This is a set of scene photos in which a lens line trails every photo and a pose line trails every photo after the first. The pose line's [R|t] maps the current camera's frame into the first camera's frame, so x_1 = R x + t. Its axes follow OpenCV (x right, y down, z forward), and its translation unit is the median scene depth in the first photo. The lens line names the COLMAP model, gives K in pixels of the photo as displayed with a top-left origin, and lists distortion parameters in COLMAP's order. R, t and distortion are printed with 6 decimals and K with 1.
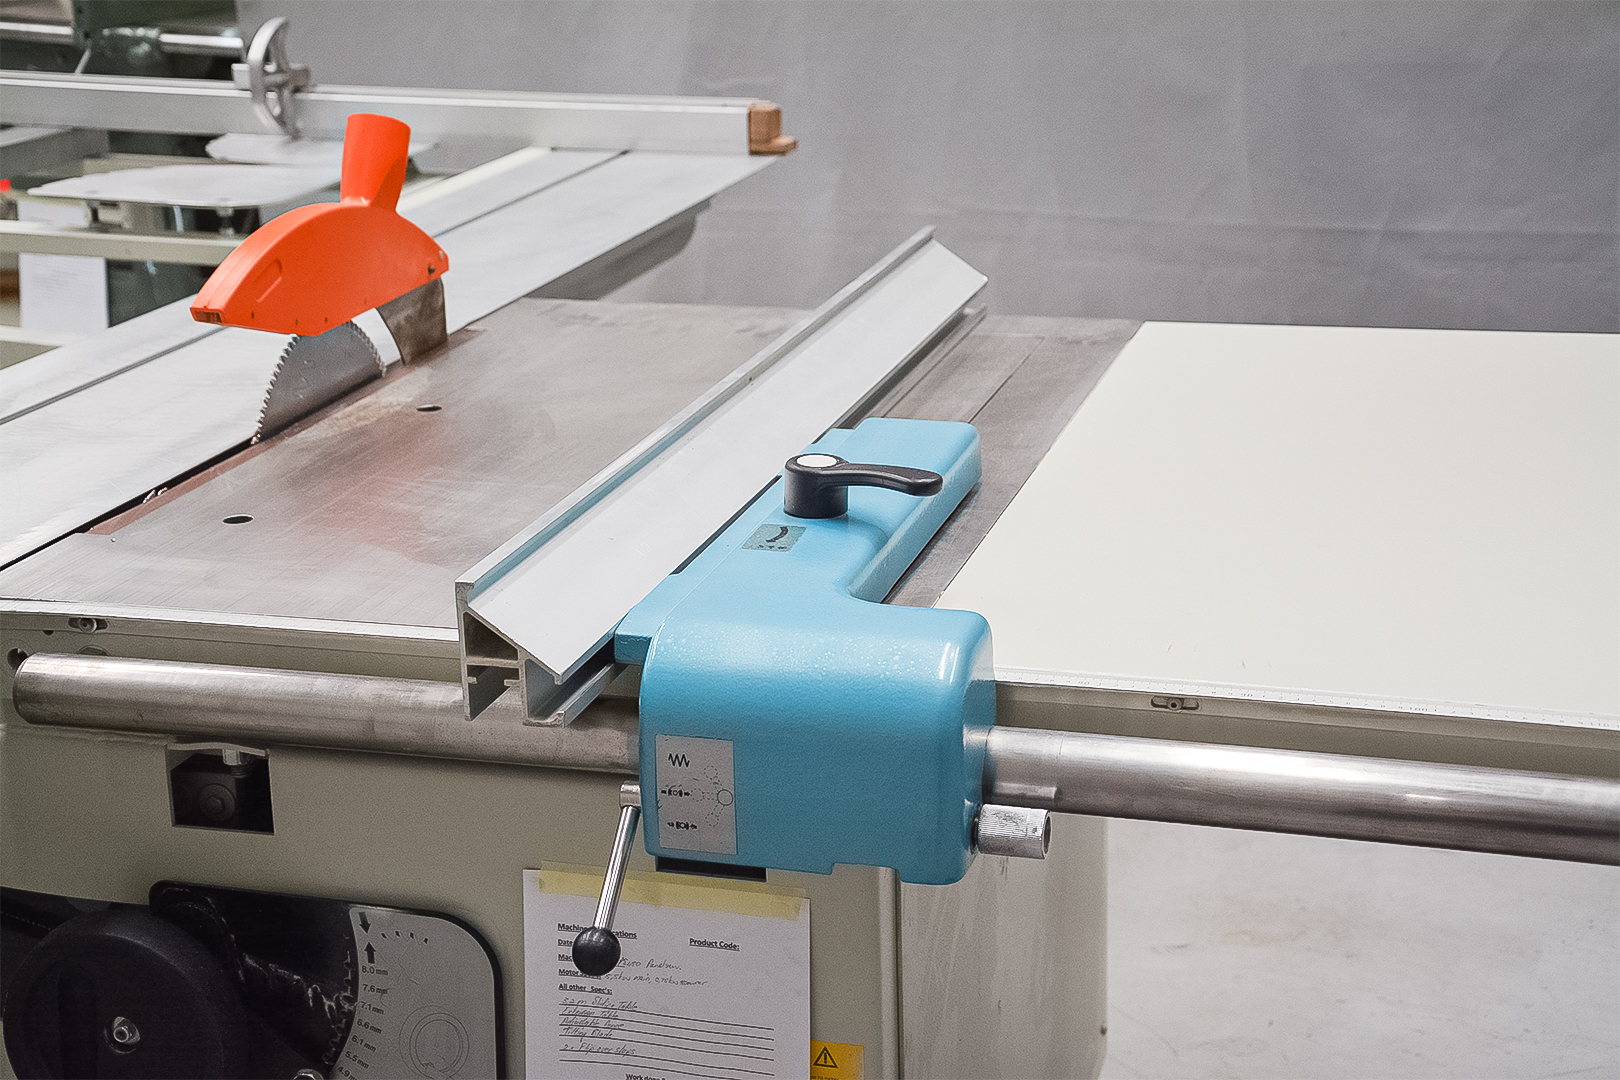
lens RADIAL K [[2533.9, 0, 803.6], [0, 2533.9, 565.7], [0, 0, 1]] dist [0.129692, 0.764549]
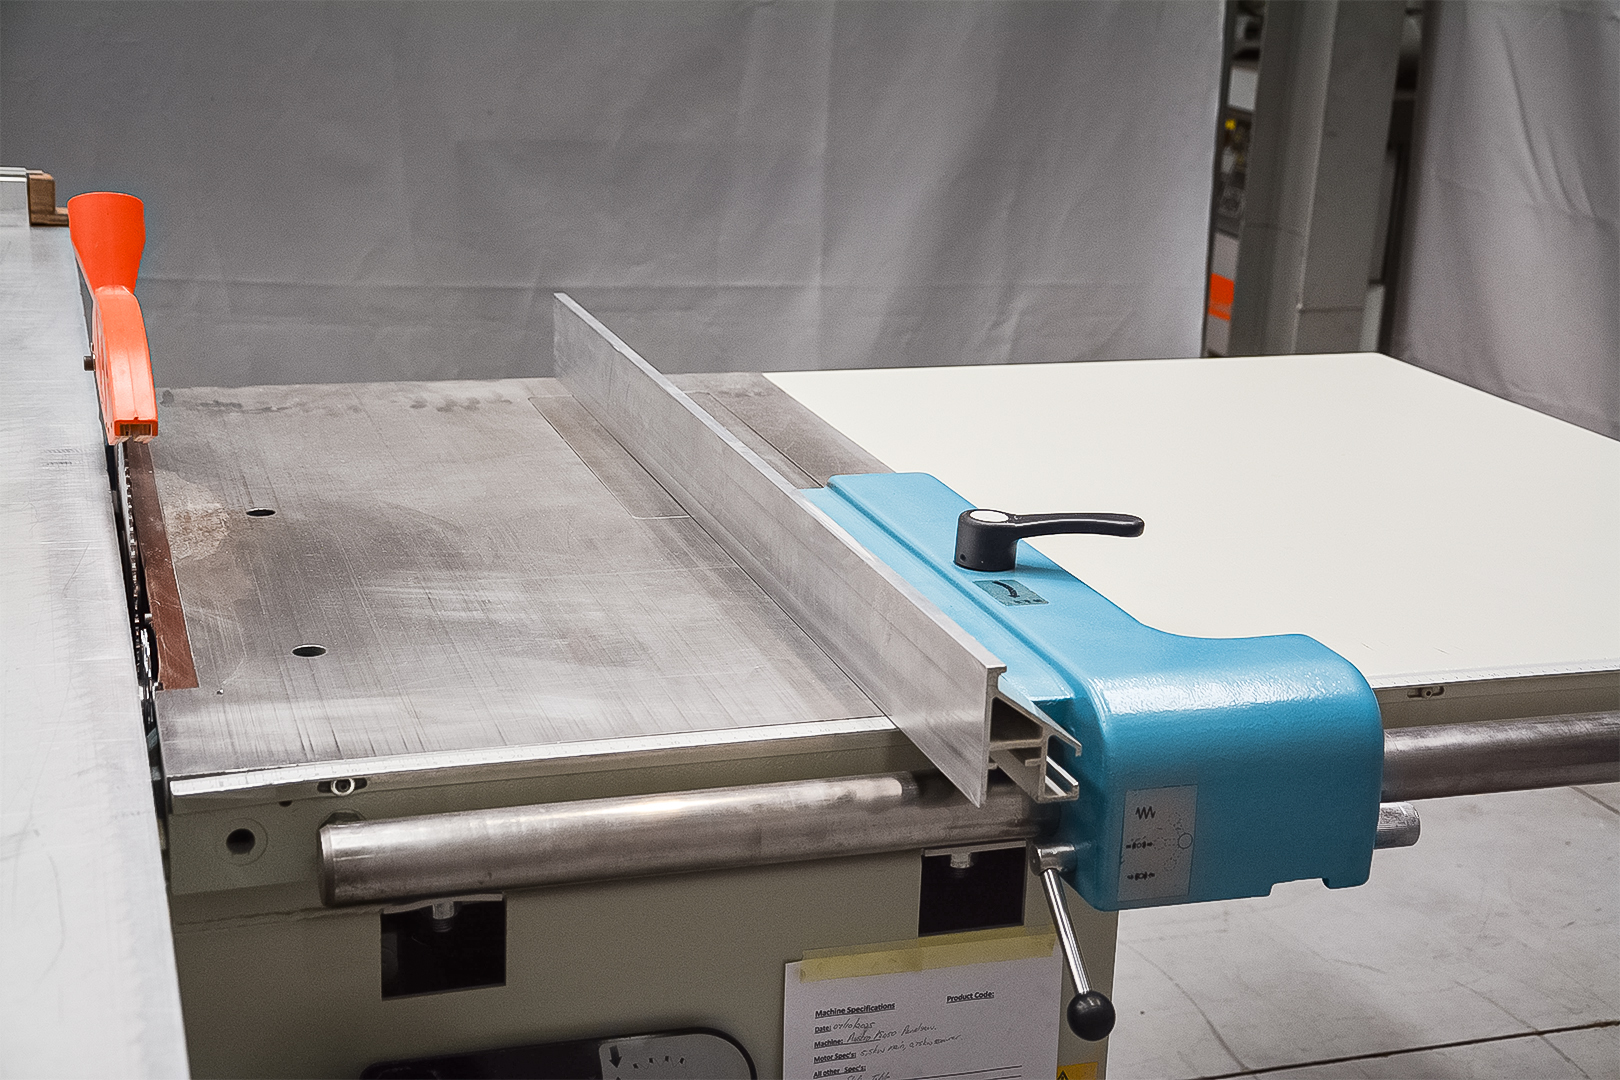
lens RADIAL K [[2279.1, 0, 818.4], [0, 2279.1, 549.1], [0, 0, 1]] dist [0.049629, 0.698357]
pose [[0.820609, -0.105089, 0.561745, -0.561604], [0.113652, 0.993323, 0.019802, -0.052823], [-0.560076, 0.047594, 0.827073, 0.257182]]
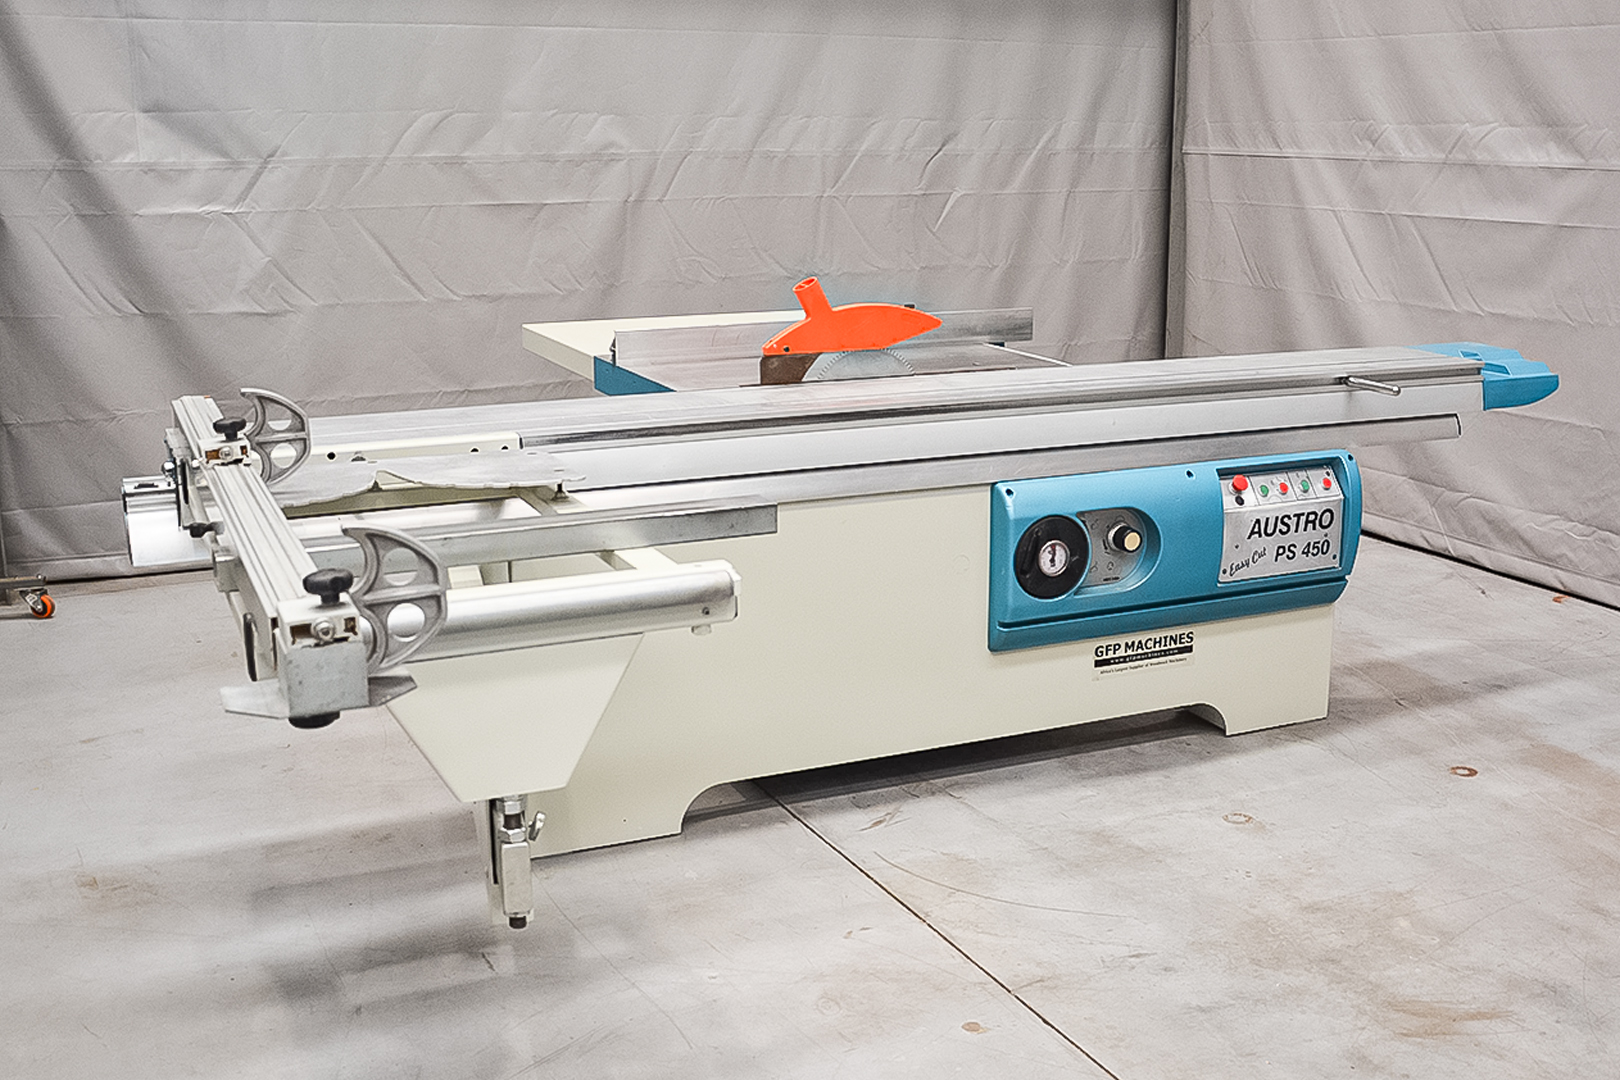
lens RADIAL K [[1734.1, 0, 863.2], [0, 1734.1, 543.6], [0, 0, 1]] dist [-0.141364, 0.164261]
pose [[-0.660046, -0.153559, 0.735363, -1.921740], [0.244324, 0.881786, 0.403435, -0.798144], [-0.710384, 0.445953, -0.544500, 2.590637]]
